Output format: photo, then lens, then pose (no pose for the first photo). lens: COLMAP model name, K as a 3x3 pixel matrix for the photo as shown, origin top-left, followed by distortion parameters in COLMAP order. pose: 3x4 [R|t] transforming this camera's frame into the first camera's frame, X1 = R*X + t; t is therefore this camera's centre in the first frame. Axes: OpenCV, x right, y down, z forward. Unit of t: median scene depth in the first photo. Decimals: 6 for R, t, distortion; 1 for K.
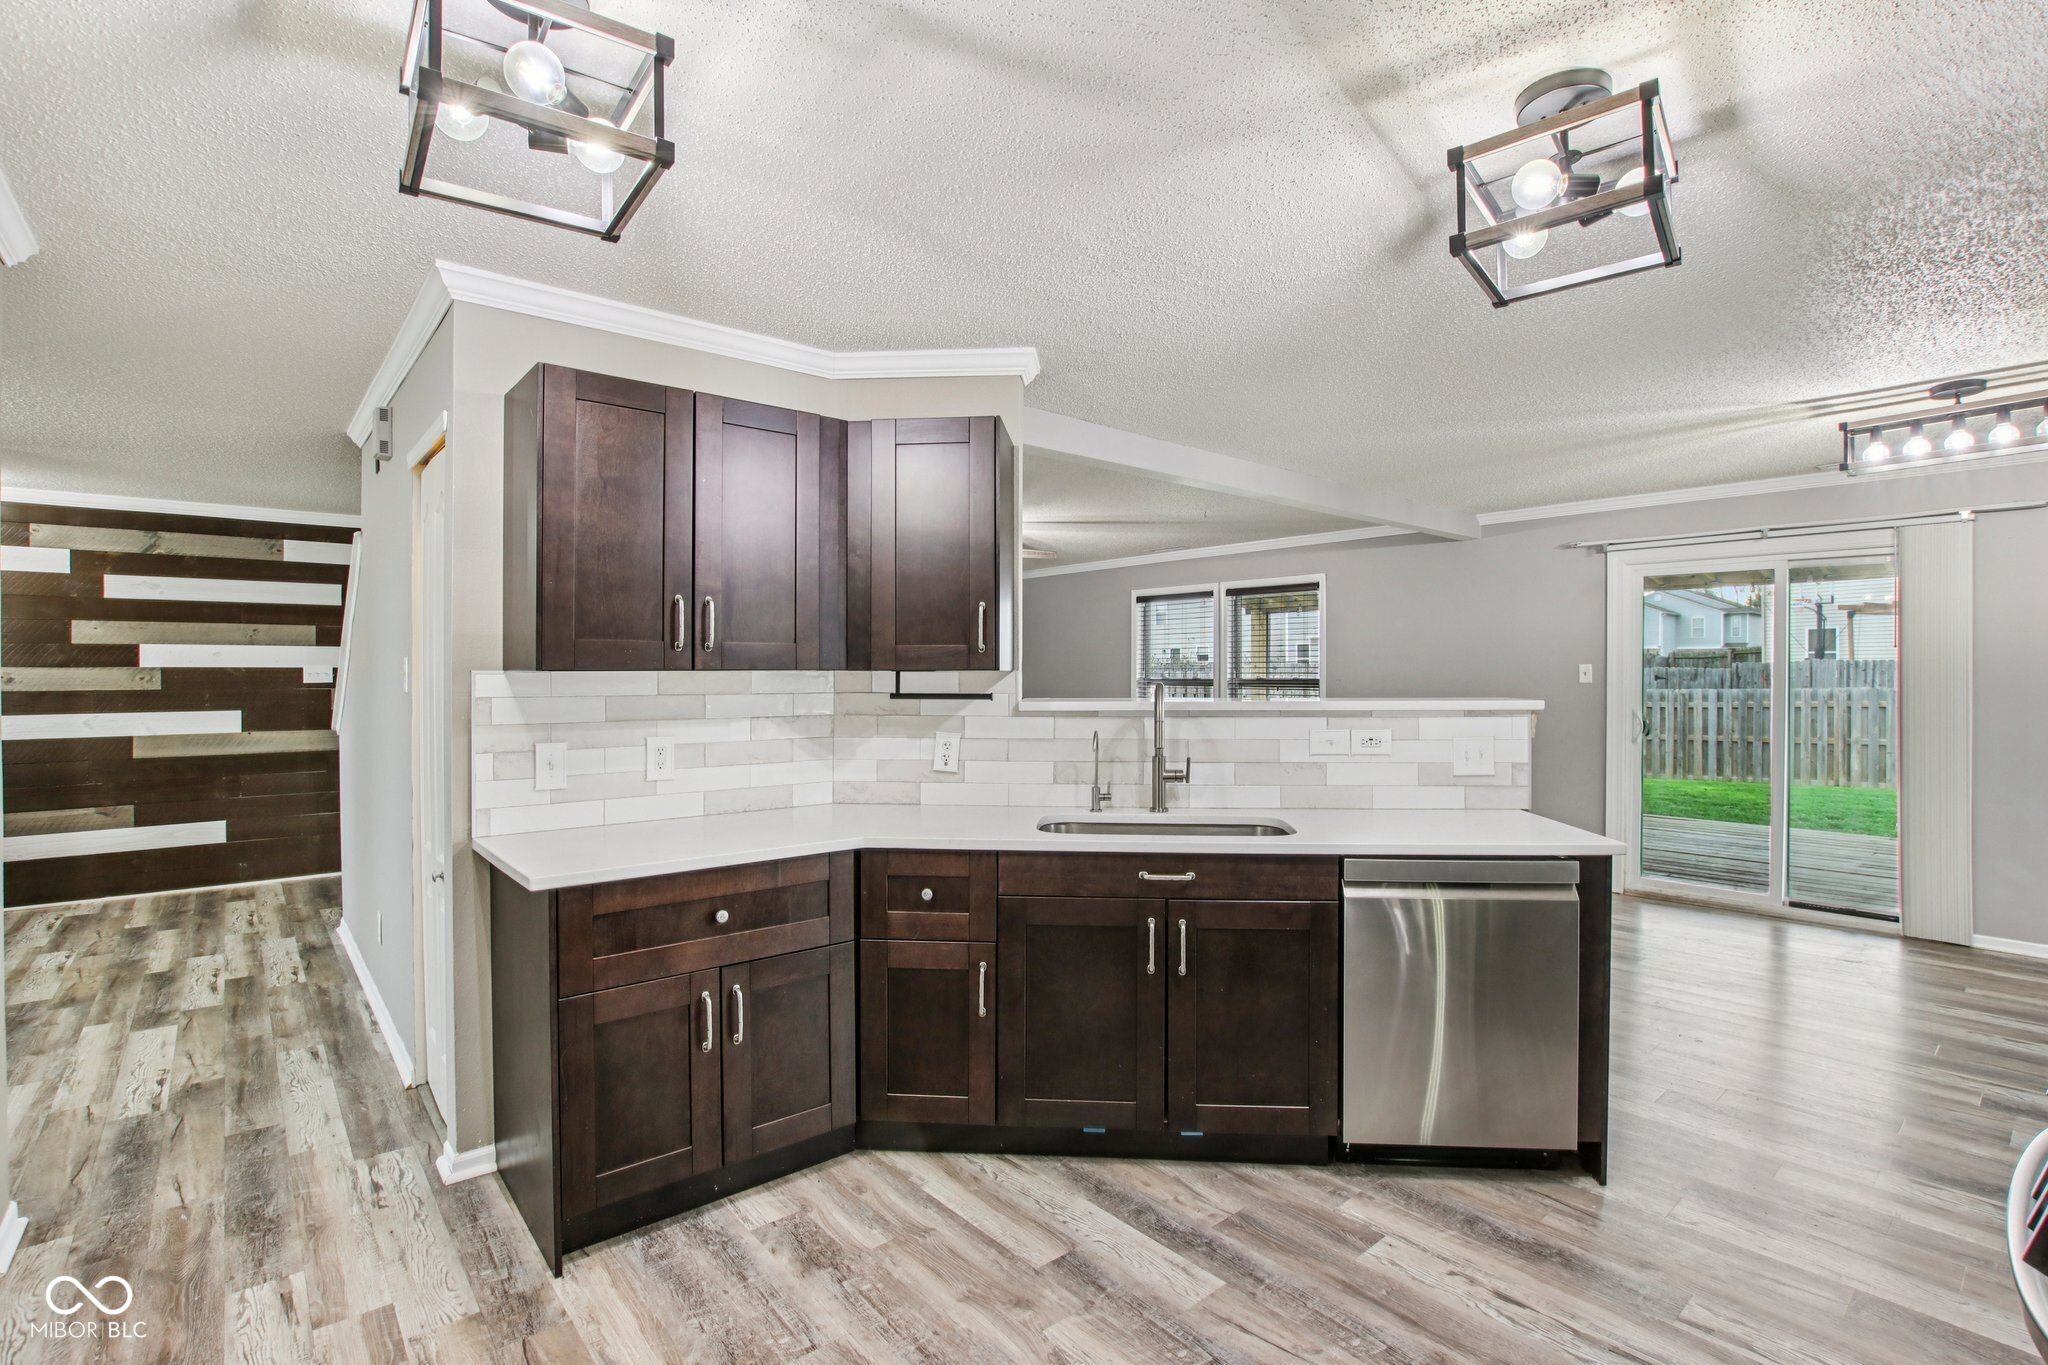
lens RADIAL K [[955.5, 0, 1027.6], [0, 955.5, 676.6], [0, 0, 1]] dist [-0.035410, 0.004477]
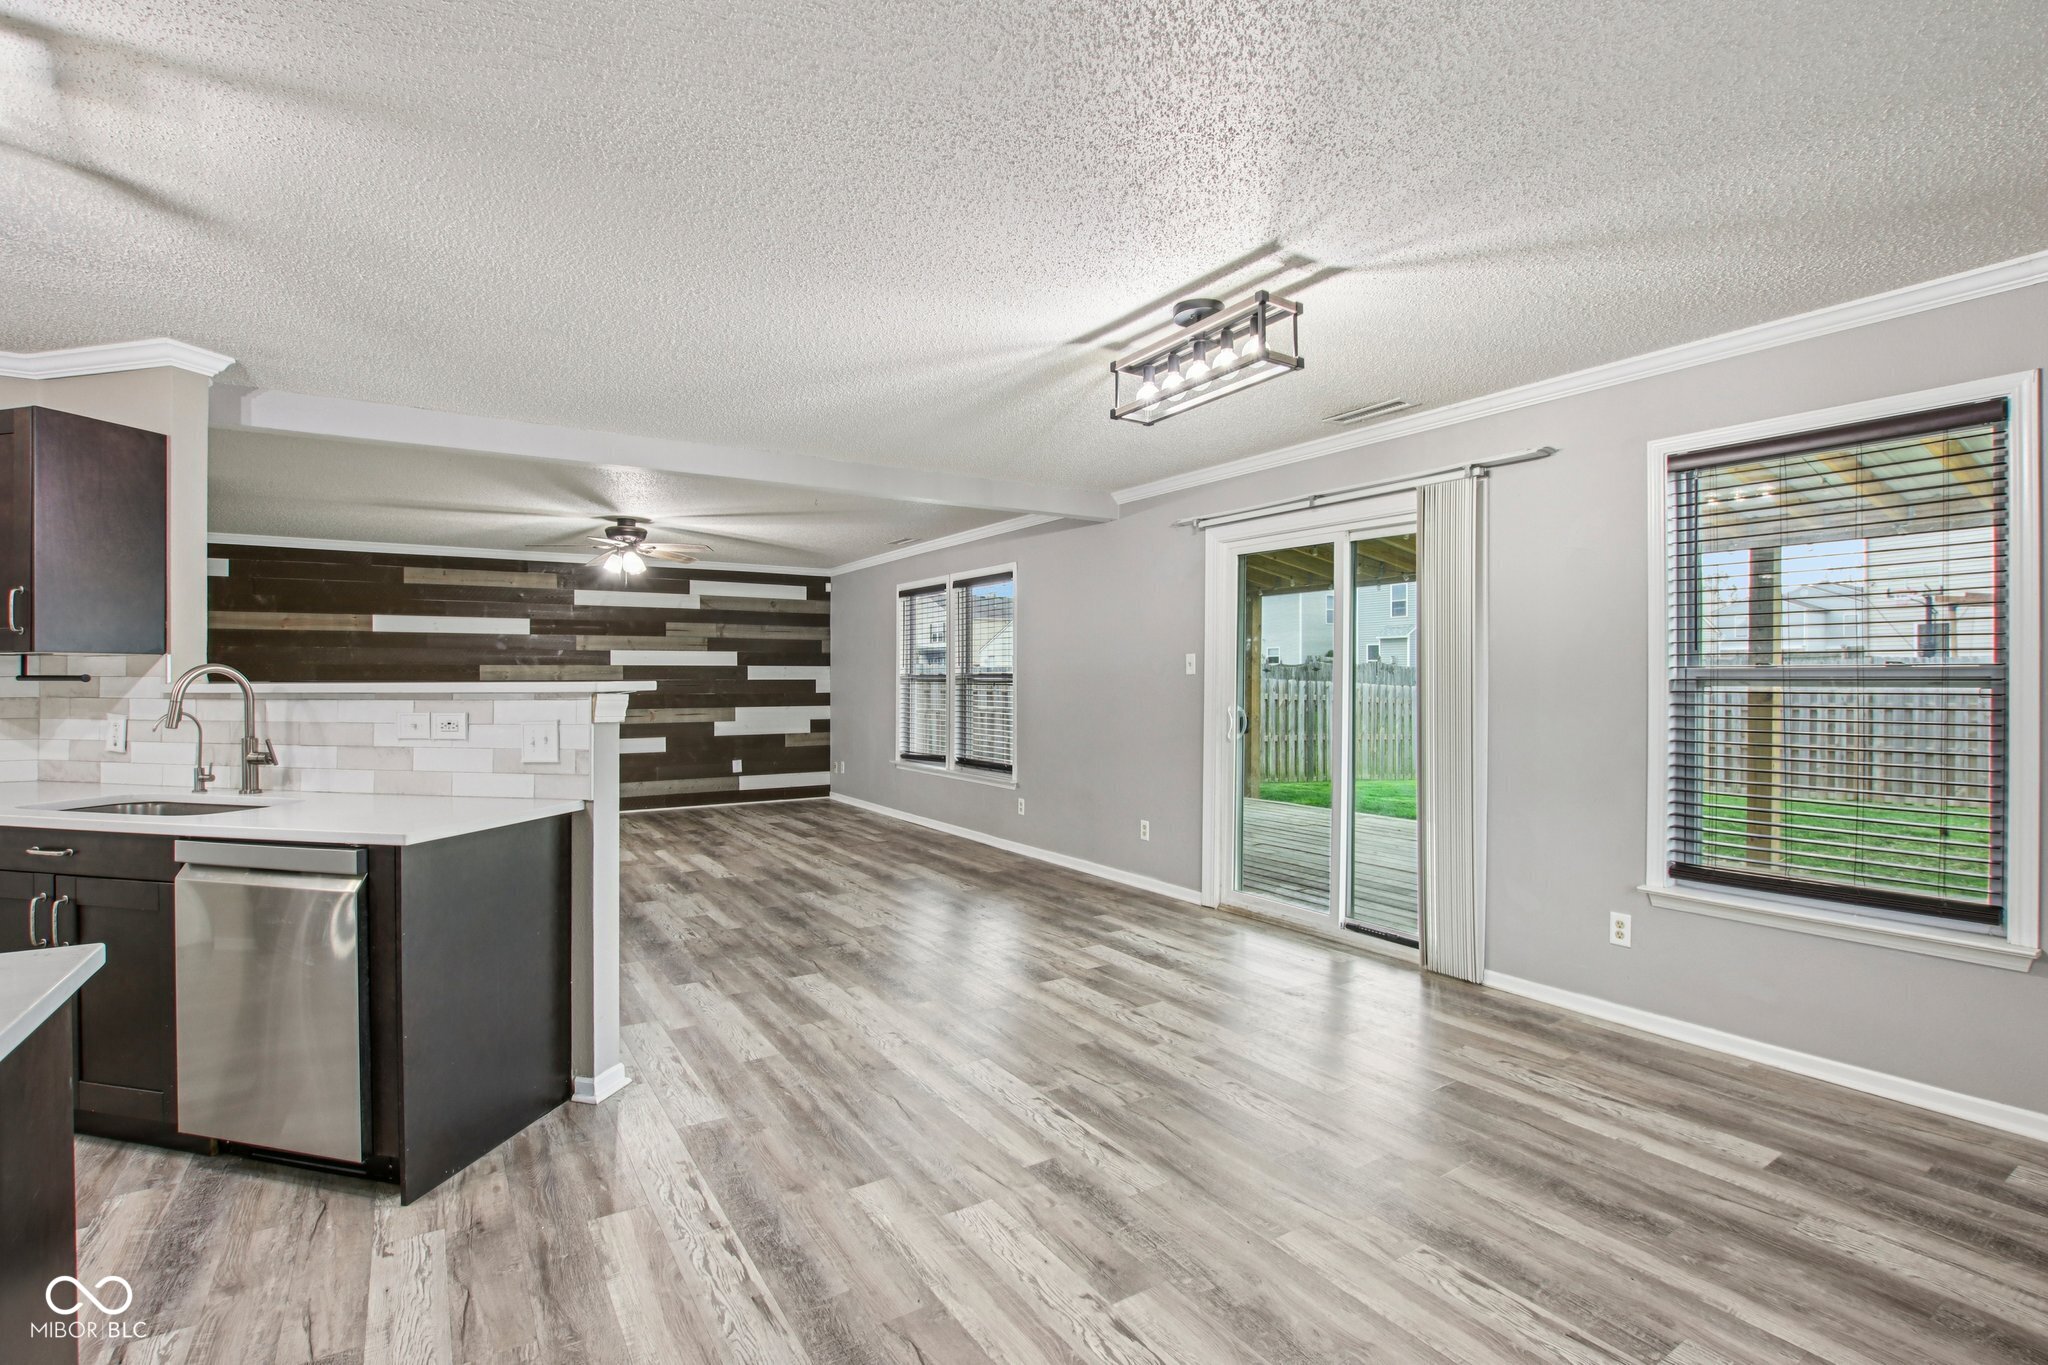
lens RADIAL K [[955.5, 0, 1027.6], [0, 955.5, 679.5], [0, 0, 1]] dist [-0.035410, 0.004477]
pose [[0.990930, -0.001408, -0.134370, 0.595184], [0.001197, 0.999998, -0.001647, 0.013580], [0.134372, 0.001471, 0.990930, 0.077769]]
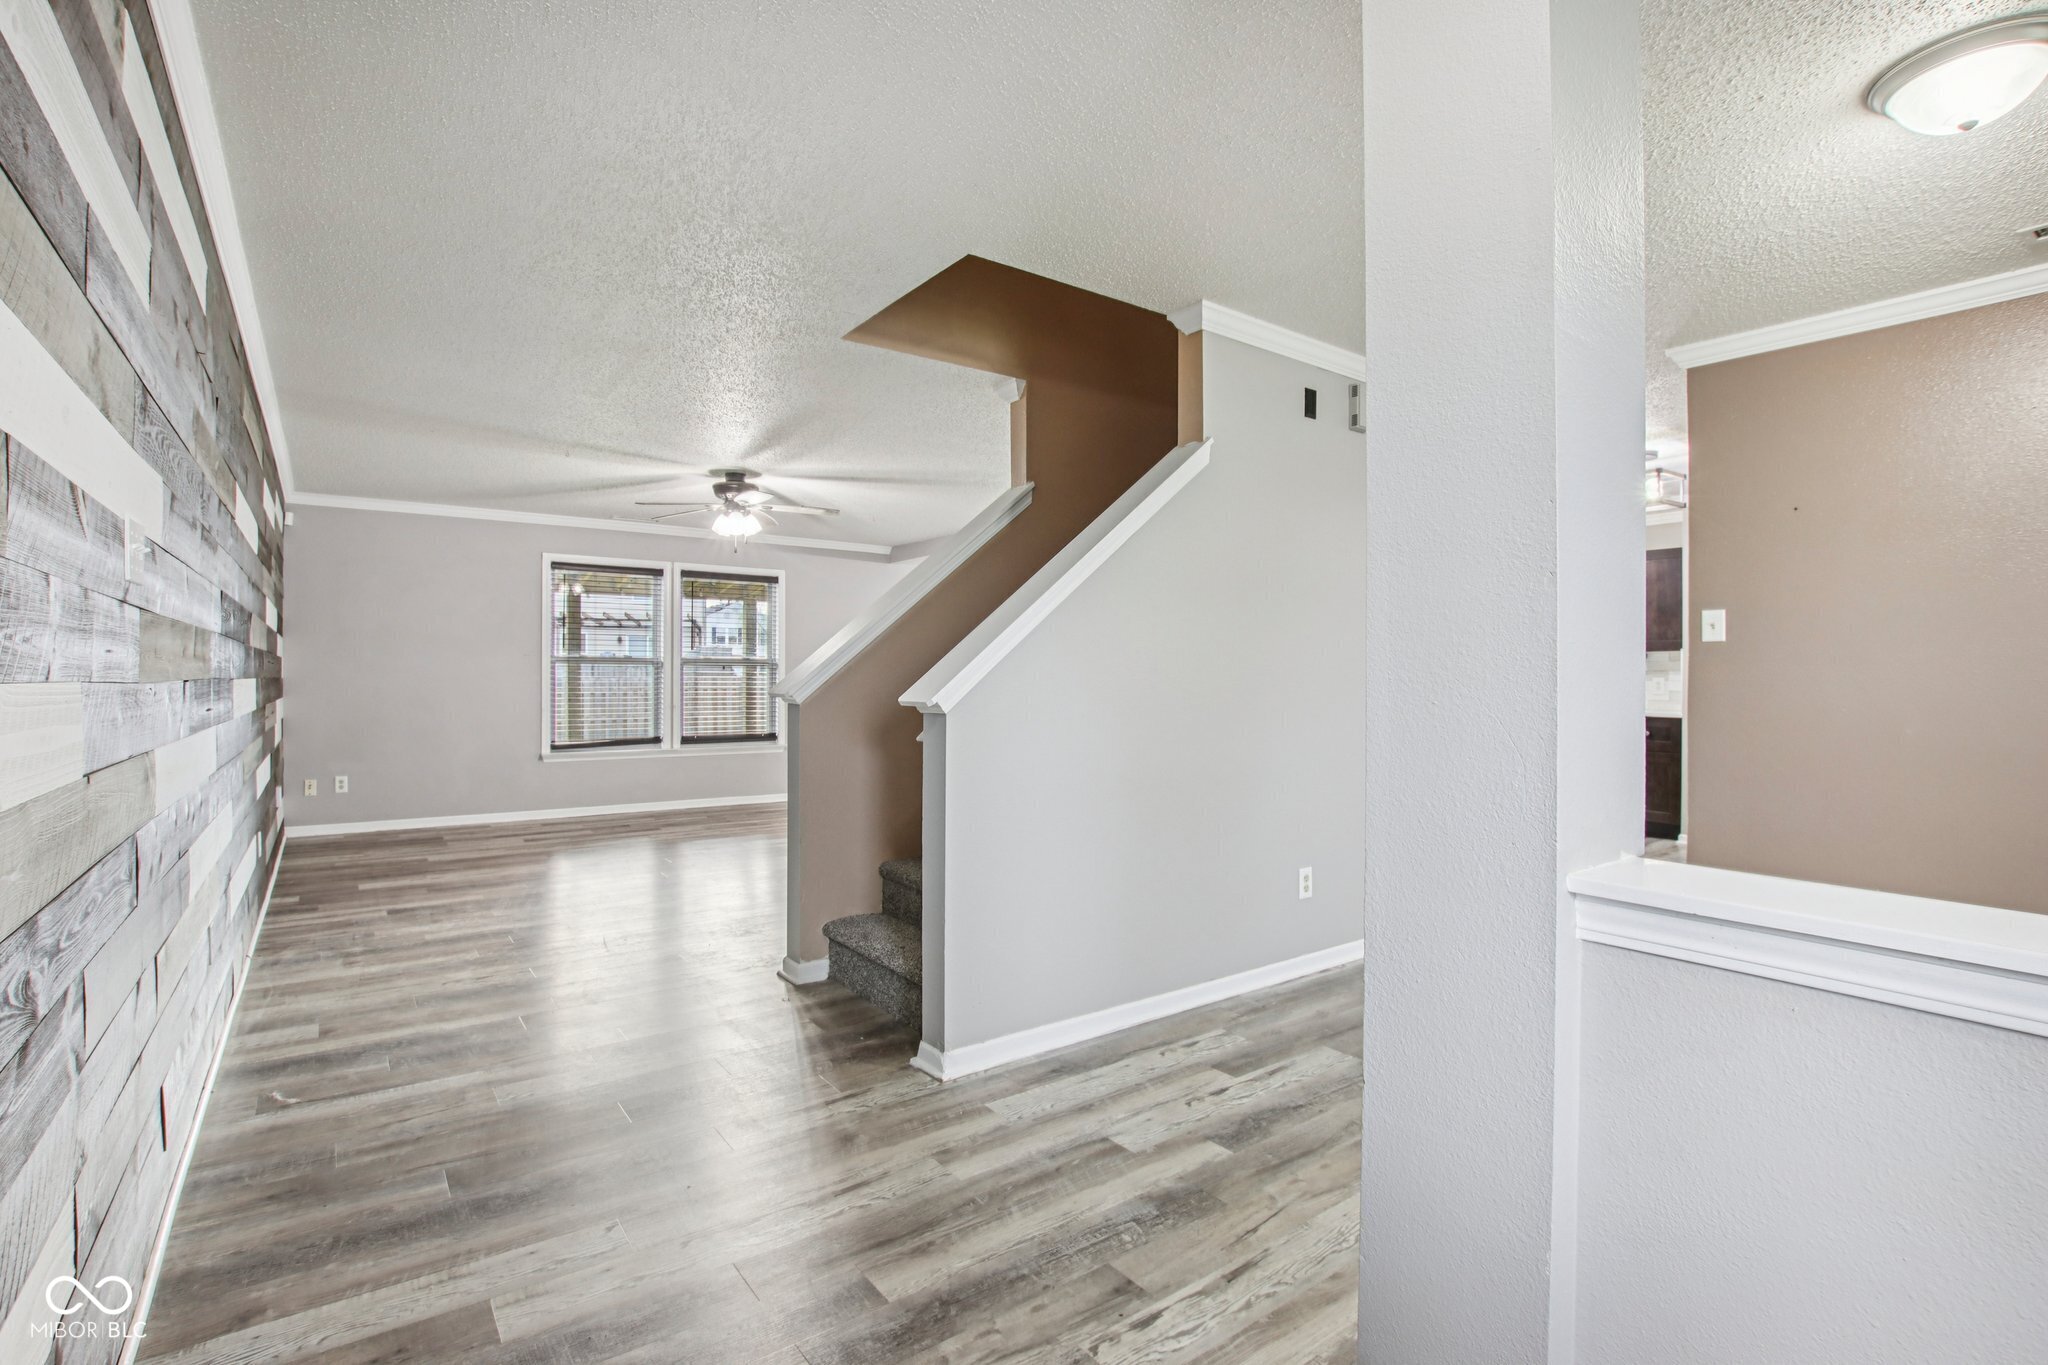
lens RADIAL K [[955.5, 0, 1027.3], [0, 955.5, 672.7], [0, 0, 1]] dist [-0.035410, 0.004477]
pose [[0.064003, 0.008412, 0.997914, -1.132396], [0.000216, 0.999964, -0.008443, 0.039159], [-0.997950, 0.000756, 0.063999, 0.817671]]
